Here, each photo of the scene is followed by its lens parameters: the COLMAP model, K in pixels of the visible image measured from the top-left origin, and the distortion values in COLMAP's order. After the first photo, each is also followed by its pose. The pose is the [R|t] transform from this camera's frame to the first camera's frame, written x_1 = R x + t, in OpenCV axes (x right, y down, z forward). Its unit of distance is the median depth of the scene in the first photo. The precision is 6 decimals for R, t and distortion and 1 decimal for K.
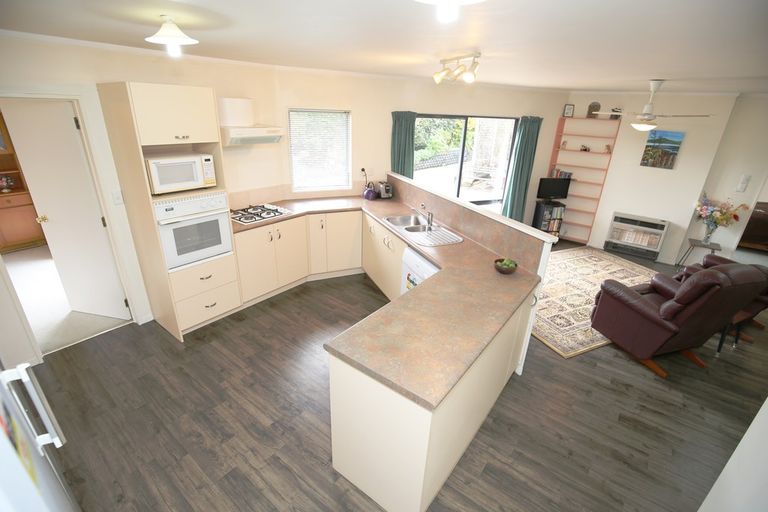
lens RADIAL K [[346.9, 0, 383.1], [0, 346.9, 258.4], [0, 0, 1]] dist [-0.000549, -0.000032]
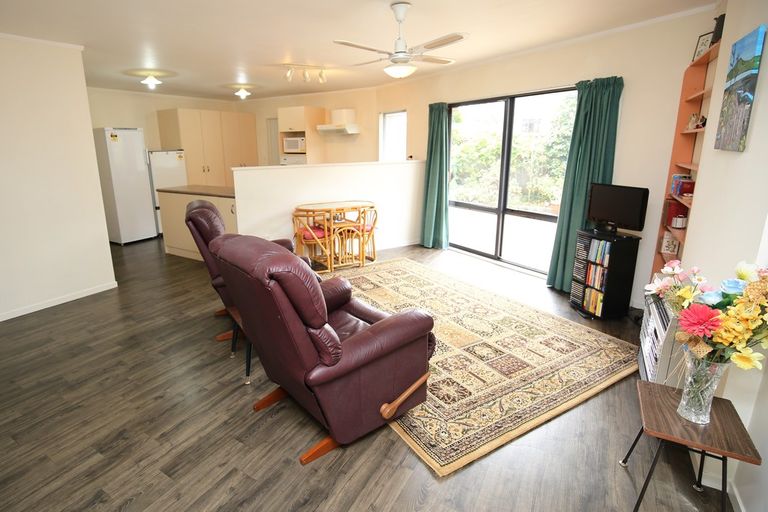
lens RADIAL K [[375.4, 0, 383.8], [0, 375.4, 252.5], [0, 0, 1]] dist [-0.001143, -0.000148]
pose [[0.147712, 0.230442, -0.961810, 1.132713], [-0.371909, 0.914045, 0.161881, -0.117452], [0.916441, 0.333794, 0.220719, 0.675924]]
